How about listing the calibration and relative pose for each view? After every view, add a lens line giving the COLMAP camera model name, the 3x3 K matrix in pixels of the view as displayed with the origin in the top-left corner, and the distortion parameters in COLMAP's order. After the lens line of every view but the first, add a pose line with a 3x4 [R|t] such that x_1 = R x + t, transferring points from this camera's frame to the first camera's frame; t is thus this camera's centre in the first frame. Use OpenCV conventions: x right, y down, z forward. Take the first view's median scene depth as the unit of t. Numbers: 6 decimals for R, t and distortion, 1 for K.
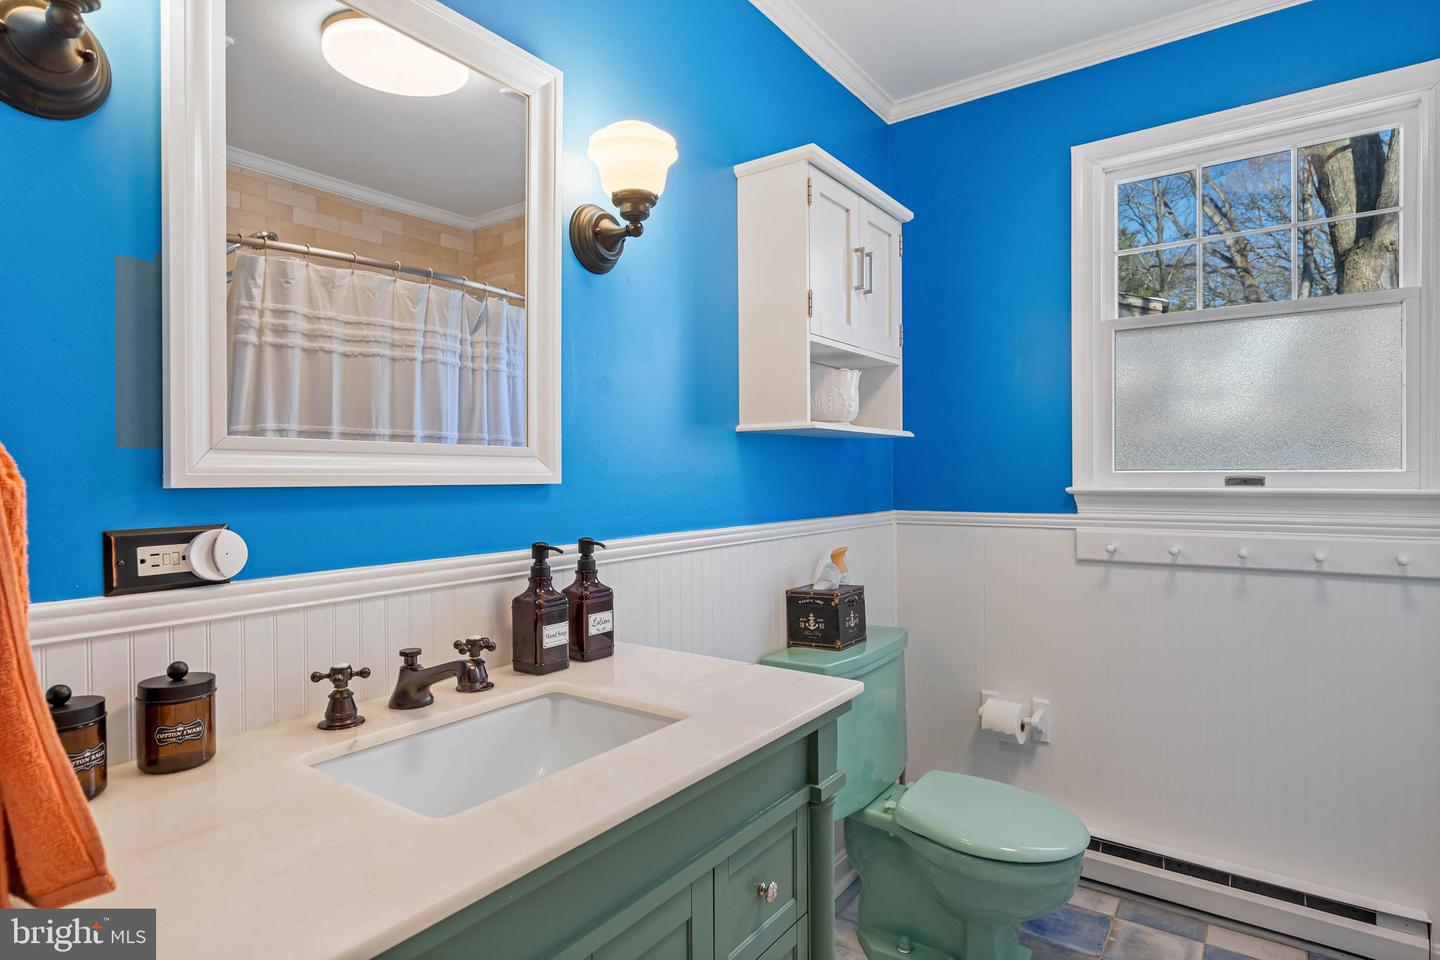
lens RADIAL K [[768.1, 0, 721.8], [0, 768.1, 481.3], [0, 0, 1]] dist [0.005266, 0.000254]
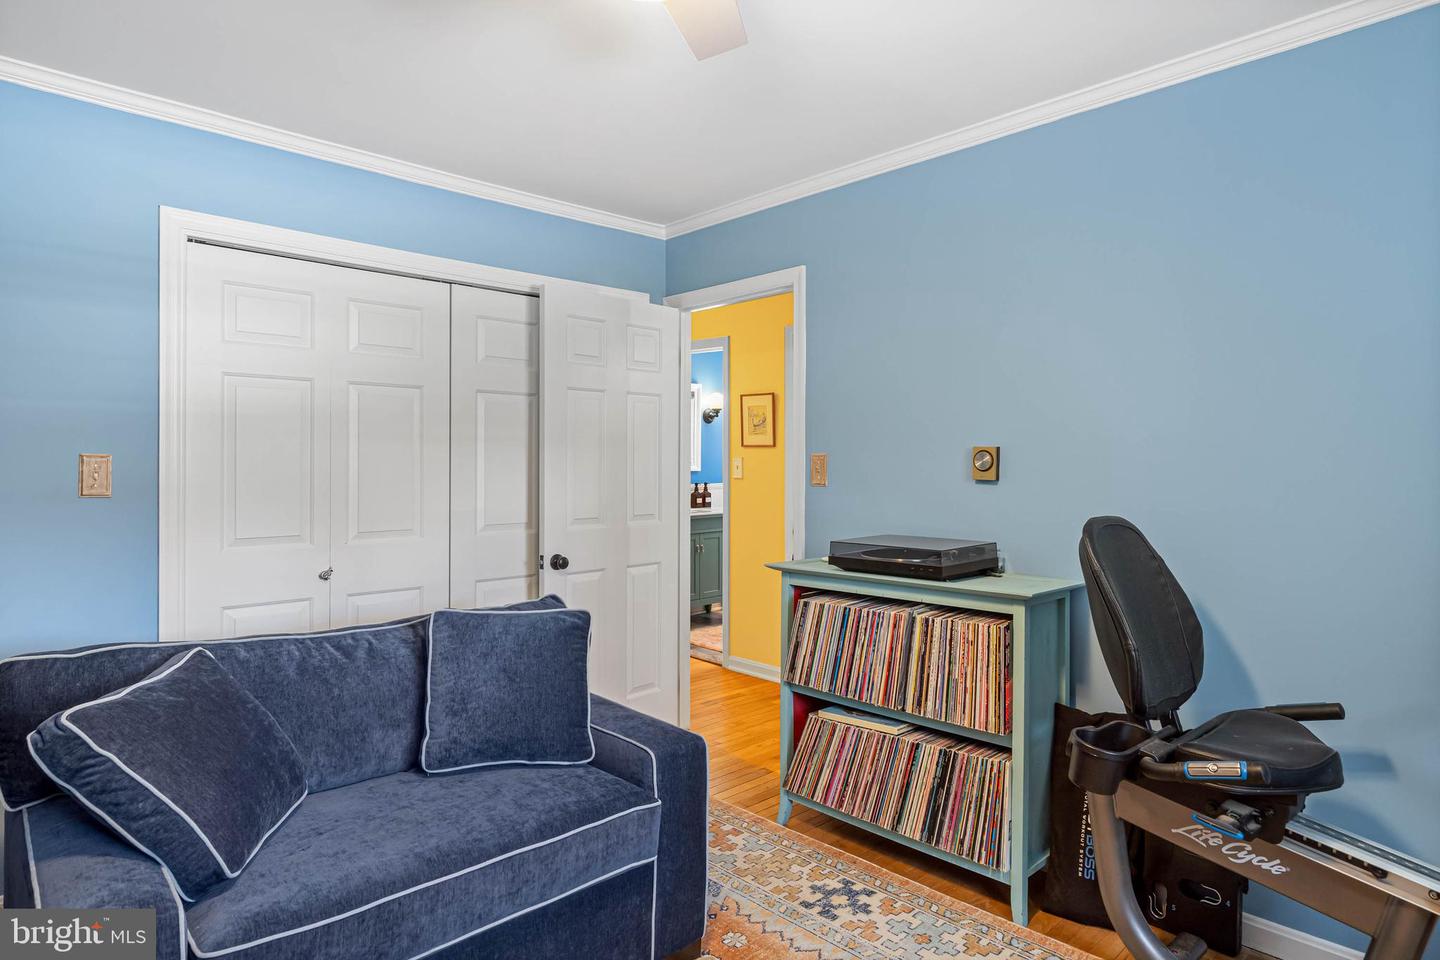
lens RADIAL K [[832.2, 0, 718.2], [0, 832.2, 477.6], [0, 0, 1]] dist [0.000120, 0.000010]
pose [[0.984791, 0.006477, -0.173620, 0.813494], [-0.003631, 0.999854, 0.016703, -0.042292], [0.173703, -0.015819, 0.984671, -4.156438]]
